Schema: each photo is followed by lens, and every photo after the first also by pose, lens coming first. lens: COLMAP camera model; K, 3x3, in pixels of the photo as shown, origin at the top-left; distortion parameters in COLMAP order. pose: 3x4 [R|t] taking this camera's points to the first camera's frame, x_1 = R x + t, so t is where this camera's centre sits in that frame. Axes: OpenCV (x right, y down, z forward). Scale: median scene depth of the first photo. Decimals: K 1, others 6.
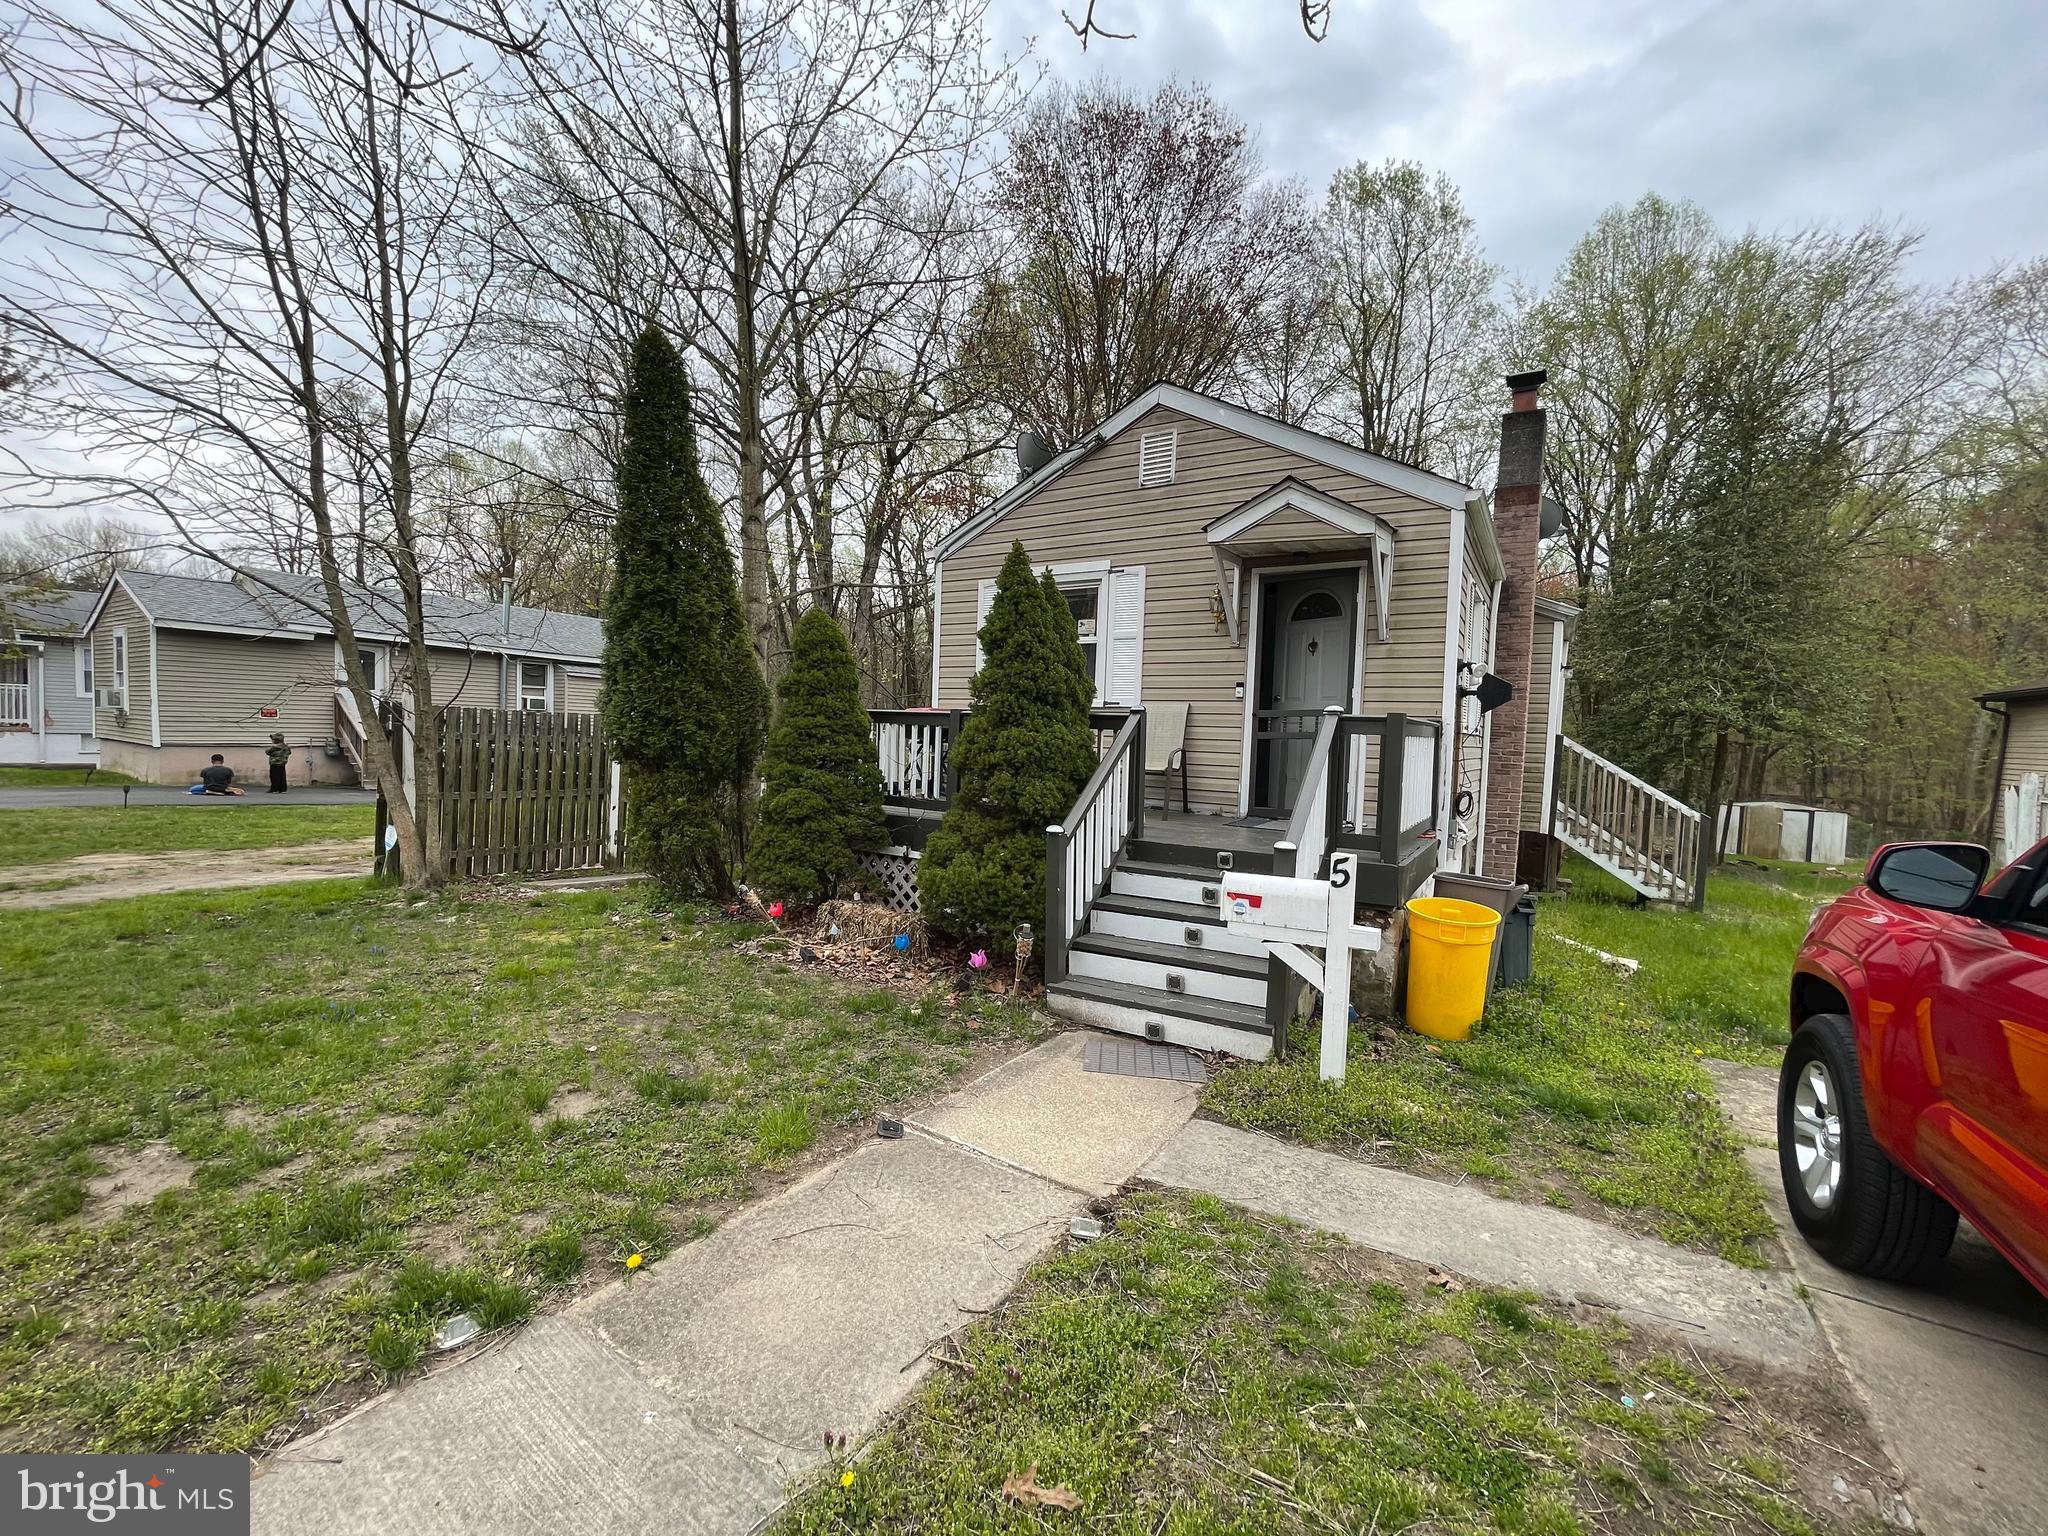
lens RADIAL K [[820.9, 0, 1021.1], [0, 820.9, 775.3], [0, 0, 1]] dist [0.002055, 0.000108]
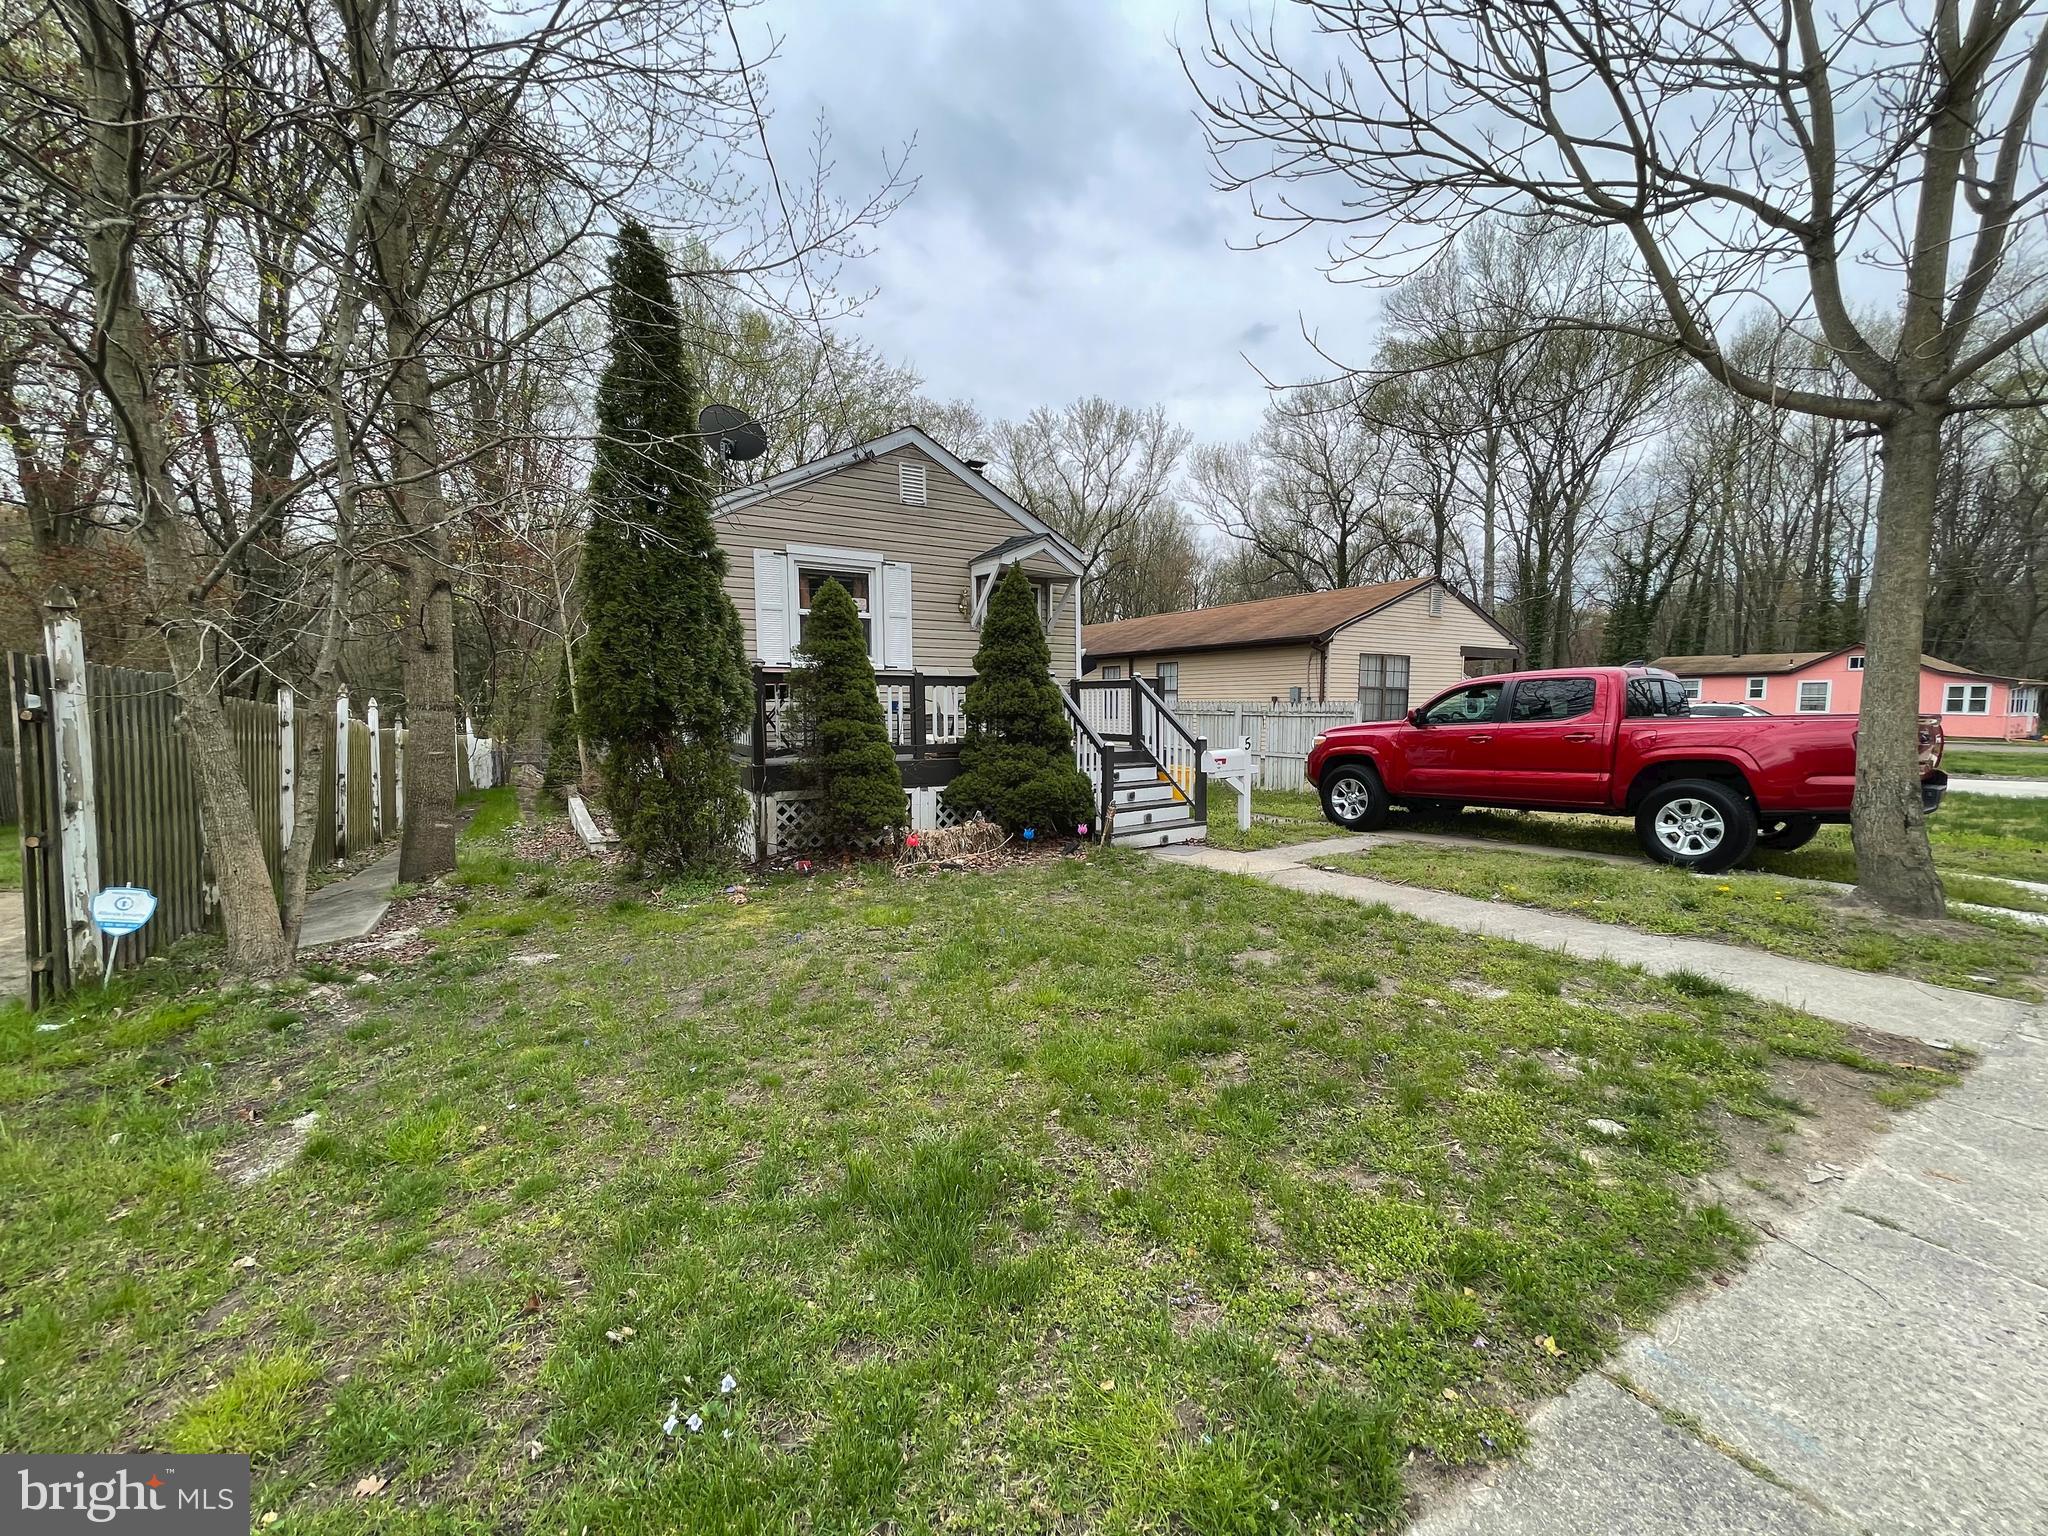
lens RADIAL K [[820.9, 0, 1021.1], [0, 820.9, 775.3], [0, 0, 1]] dist [0.002055, 0.000108]
pose [[0.451374, -0.110414, 0.885478, -1.025877], [0.061615, 0.993803, 0.092513, -0.026536], [-0.890205, 0.012801, 0.455380, 0.244792]]
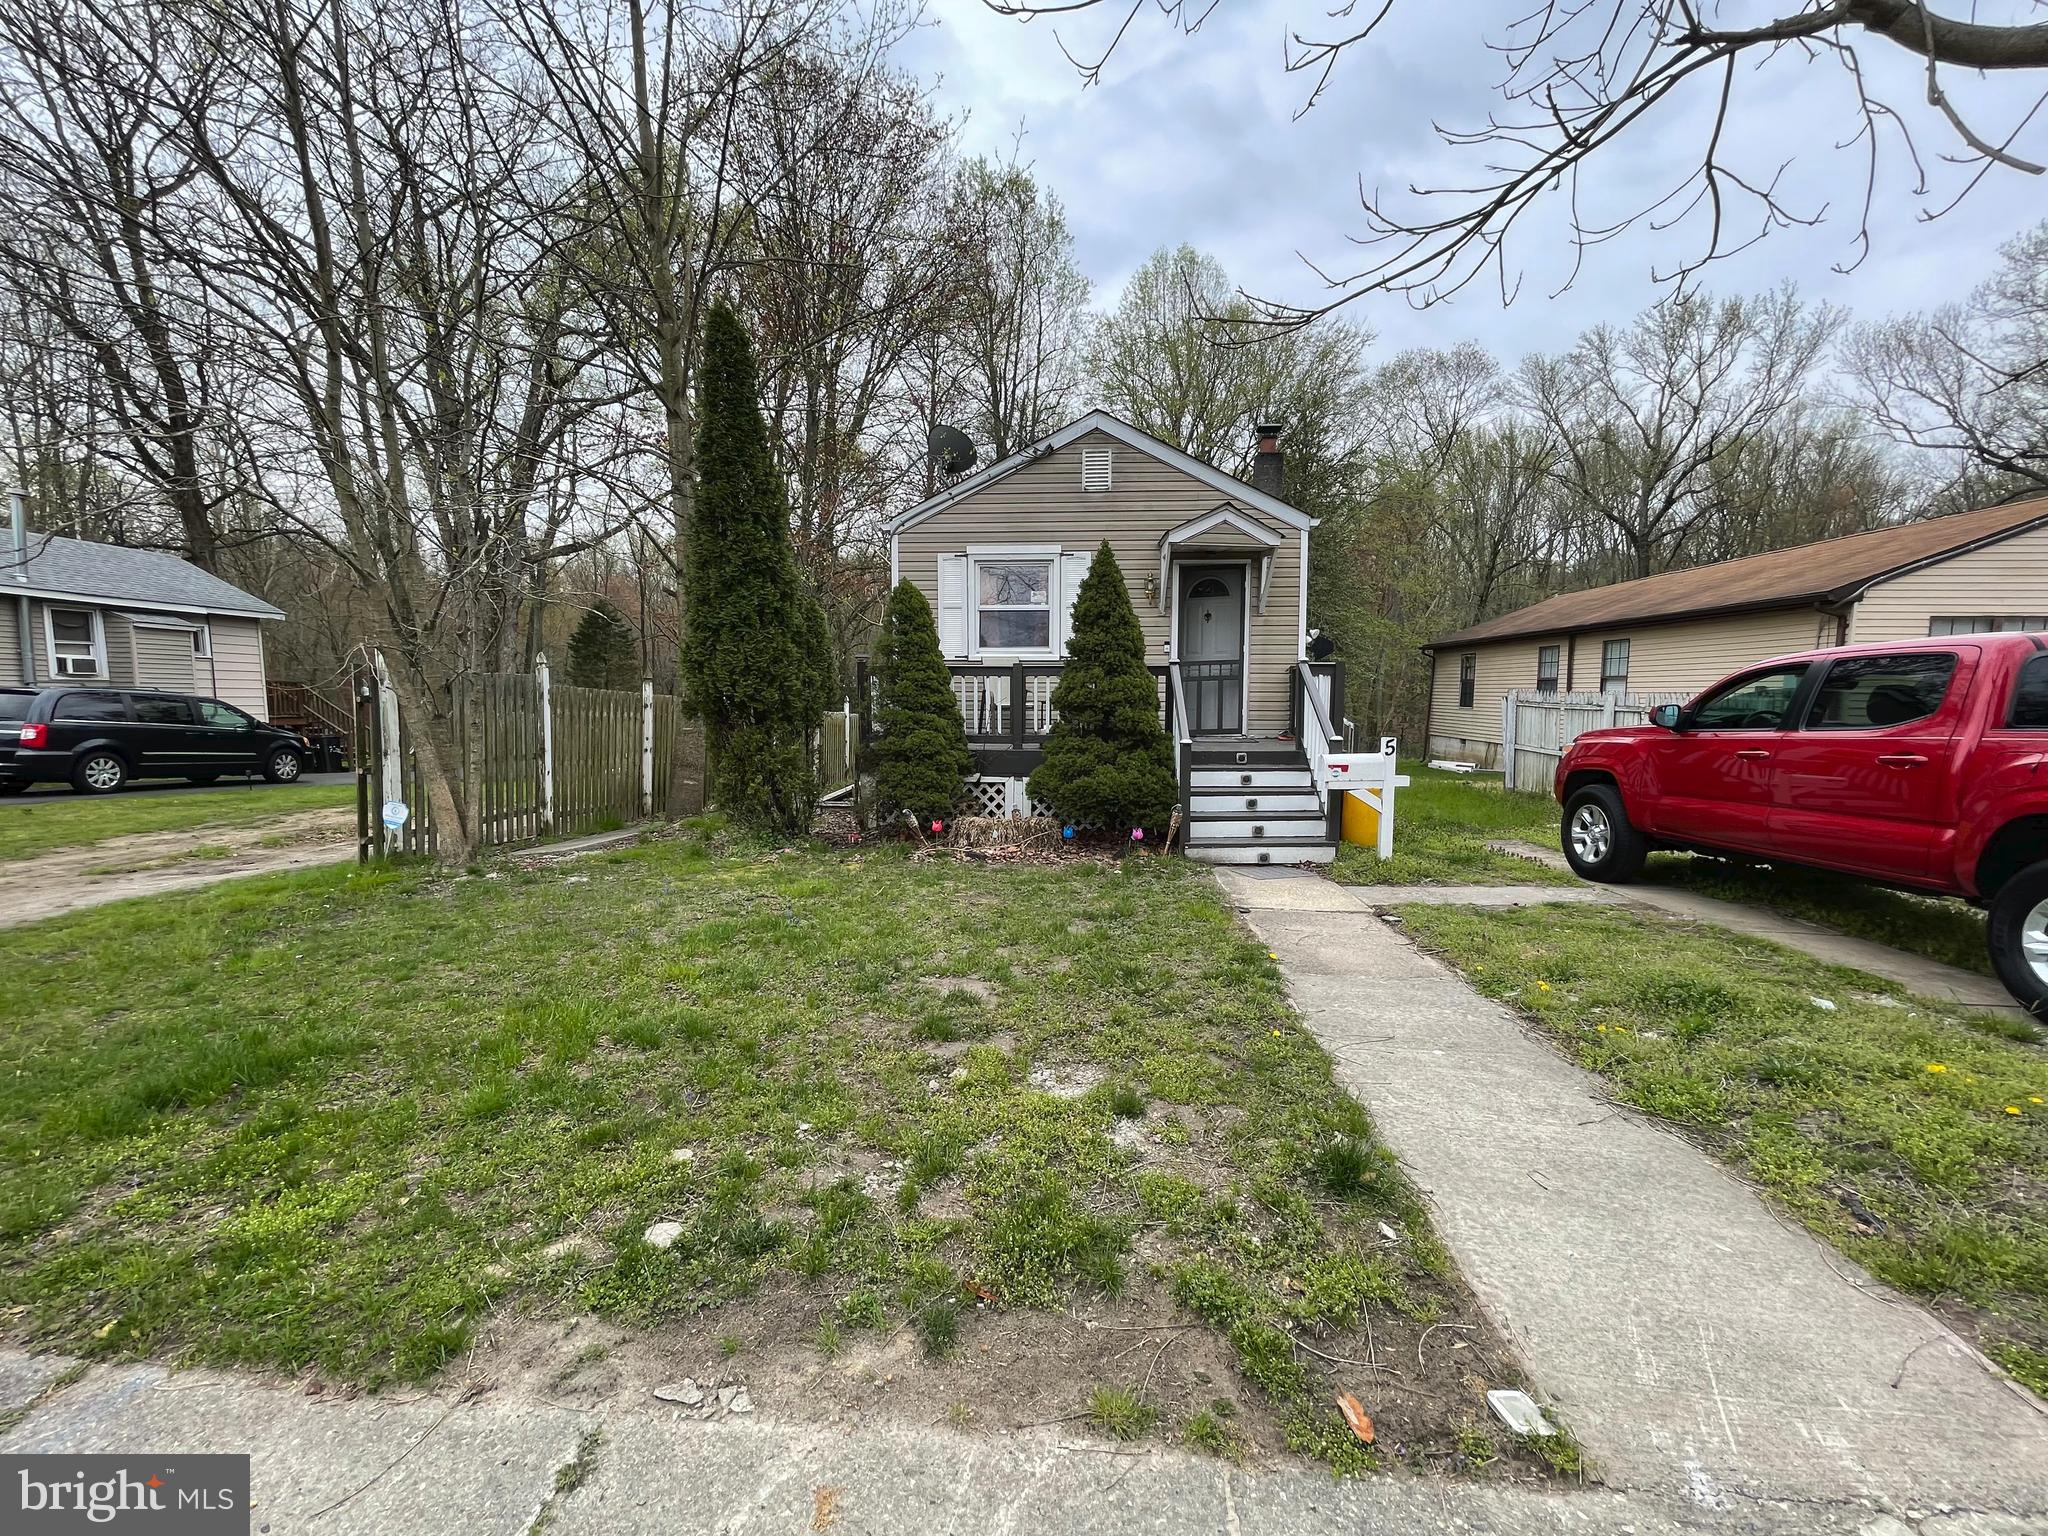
lens RADIAL K [[818.3, 0, 1018.2], [0, 818.3, 778.6], [0, 0, 1]] dist [-0.000757, -0.000421]
pose [[0.884936, -0.078813, 0.458996, -0.605885], [0.050221, 0.995979, 0.074191, 0.004059], [-0.462997, -0.042603, 0.885335, -0.129177]]
